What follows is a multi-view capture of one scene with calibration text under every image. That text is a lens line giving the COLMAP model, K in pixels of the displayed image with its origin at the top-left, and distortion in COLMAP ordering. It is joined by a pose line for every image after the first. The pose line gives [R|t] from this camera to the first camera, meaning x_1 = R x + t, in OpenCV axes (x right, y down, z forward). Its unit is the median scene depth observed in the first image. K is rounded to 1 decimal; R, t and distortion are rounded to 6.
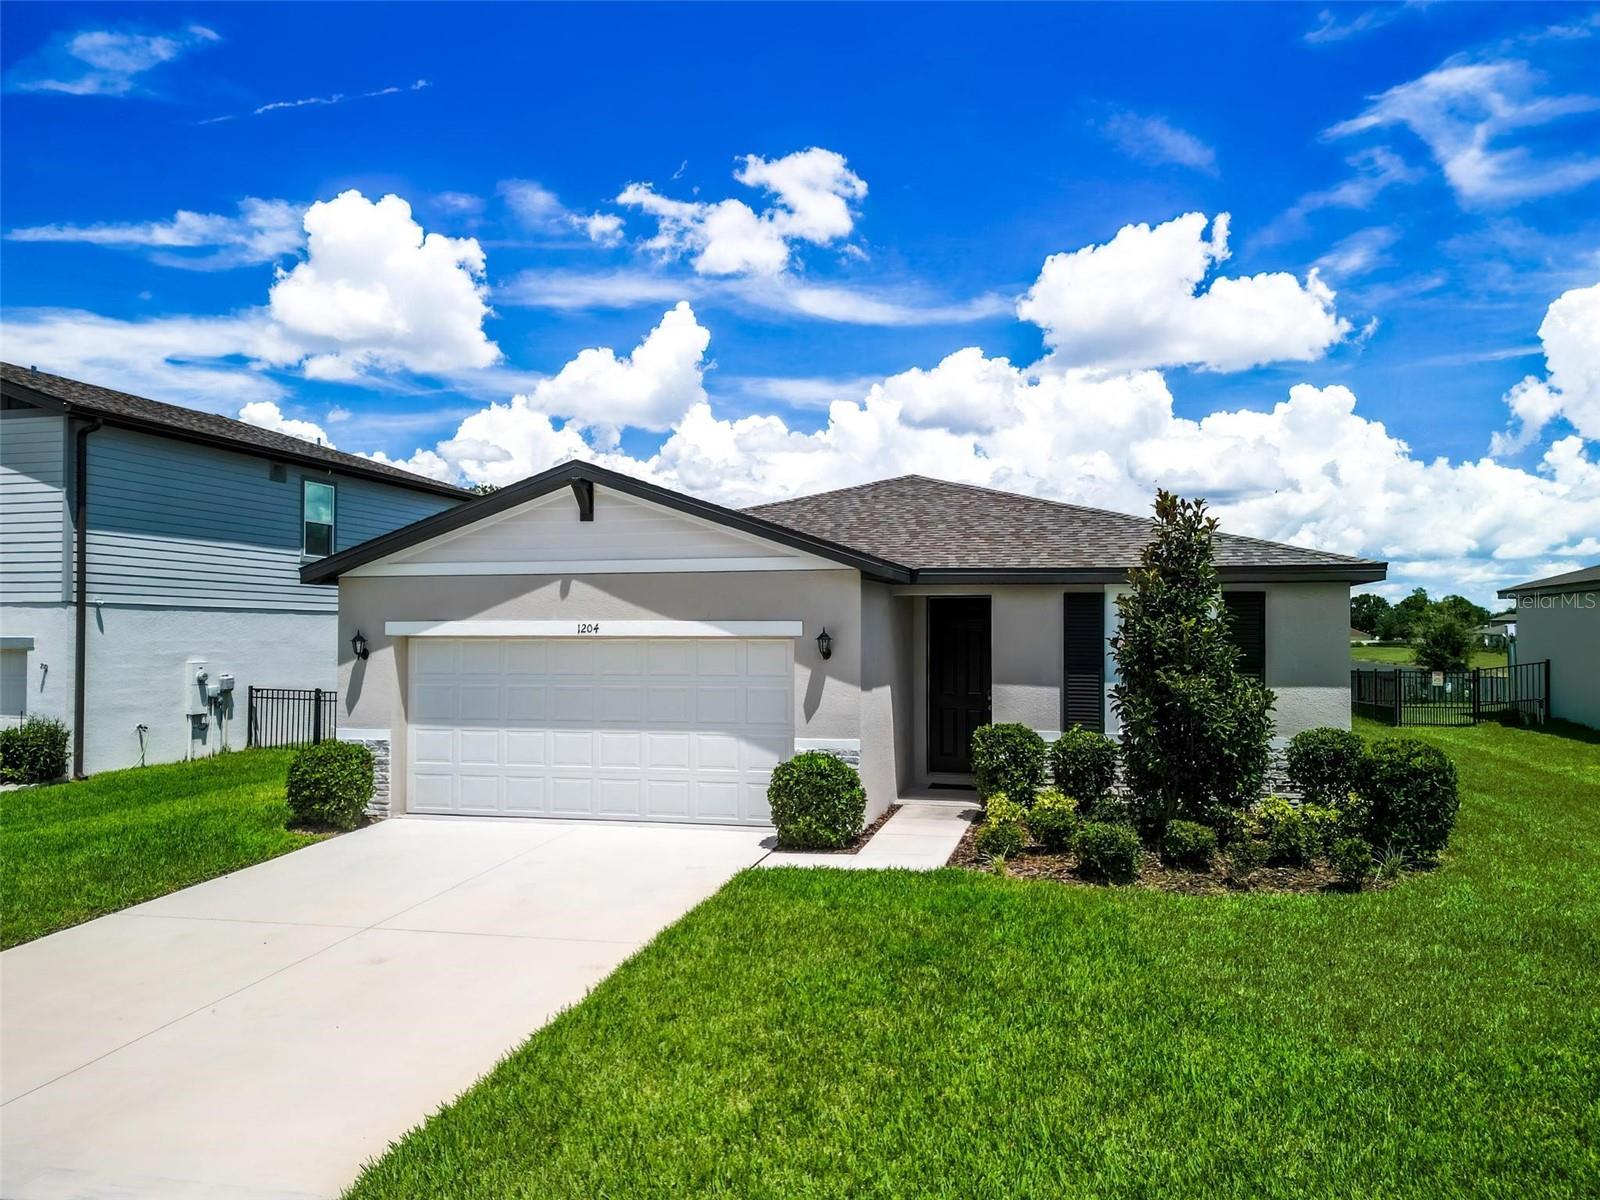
lens RADIAL K [[1131.2, 0, 687.8], [0, 1131.2, 635.2], [0, 0, 1]] dist [0.092280, 0.000519]
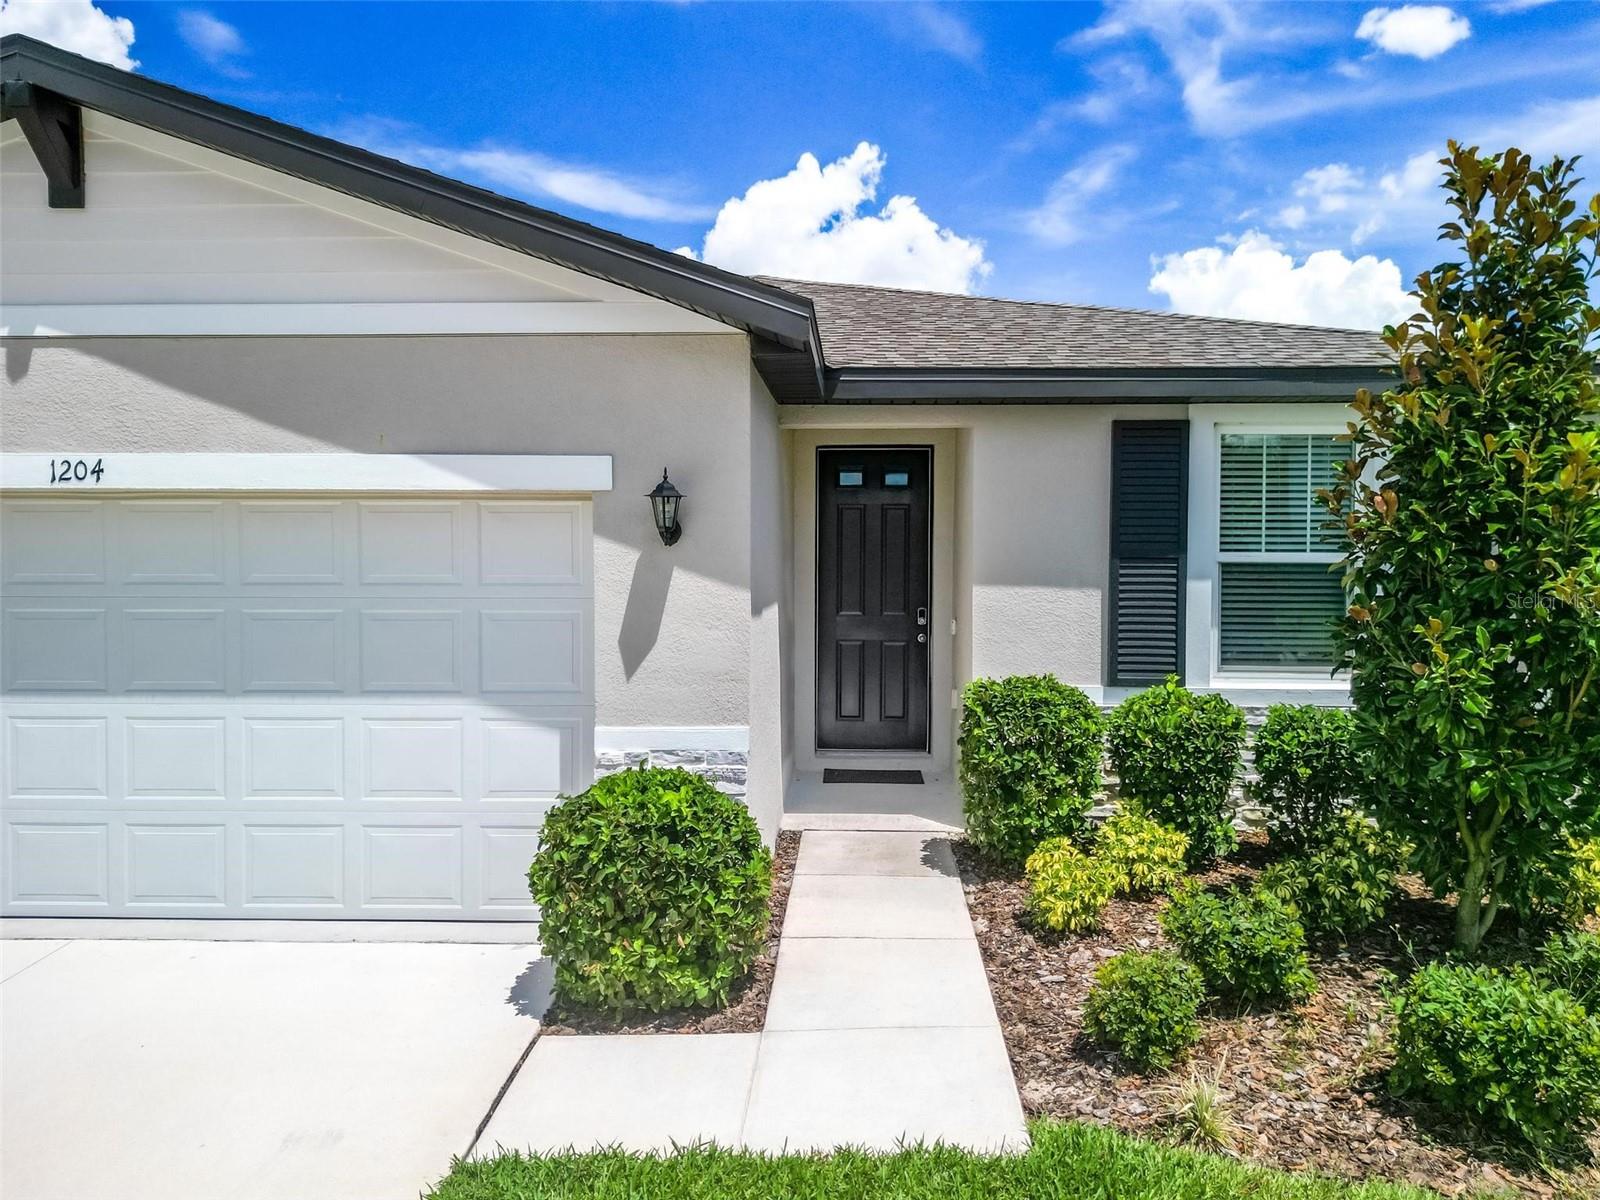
lens RADIAL K [[1131.2, 0, 790.6], [0, 1131.2, 596.6], [0, 0, 1]] dist [0.092280, 0.000519]
pose [[0.954411, -0.009976, 0.298328, 0.033678], [-0.003499, 0.998999, 0.044600, 0.019995], [-0.298475, -0.043610, 0.953421, 0.513939]]
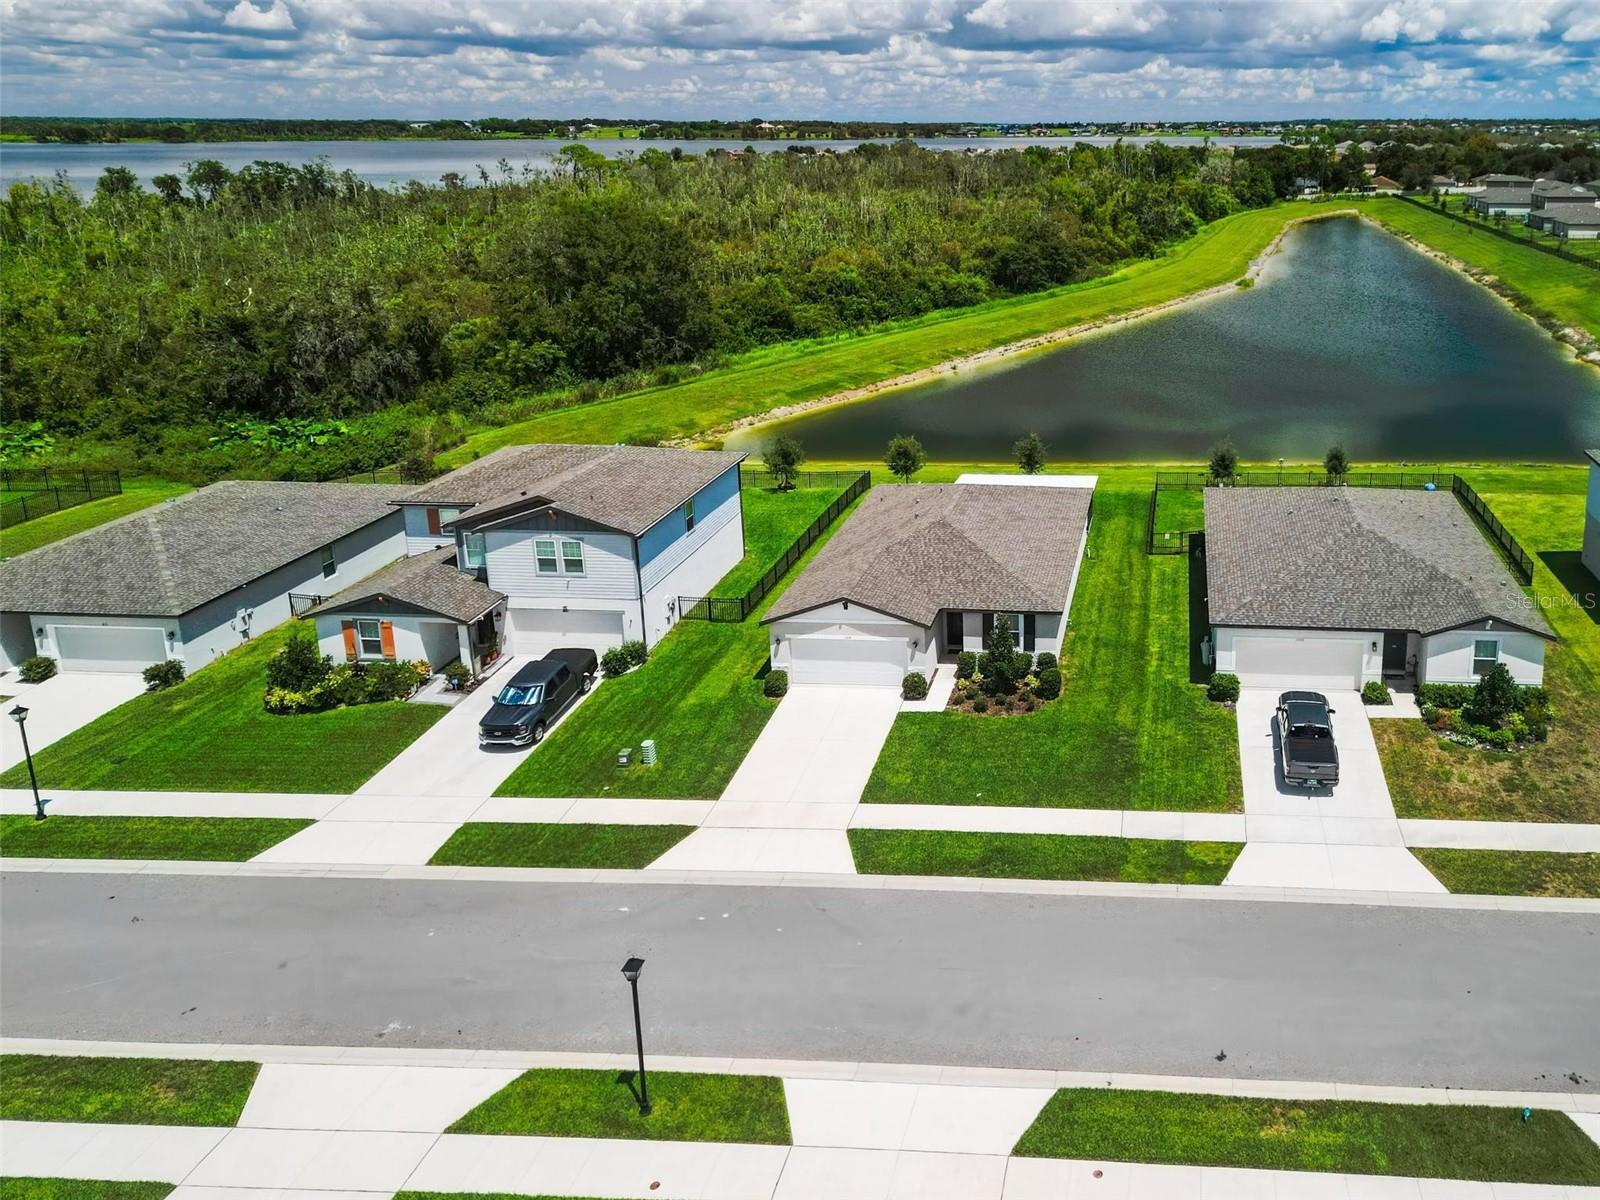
lens RADIAL K [[1131.2, 0, 808.4], [0, 1131.2, 599.7], [0, 0, 1]] dist [0.092280, 0.000519]
pose [[0.996226, -0.079193, 0.035515, -0.303585], [0.061371, 0.932110, 0.356938, -1.288310], [-0.061371, -0.353412, 0.933453, -2.080907]]
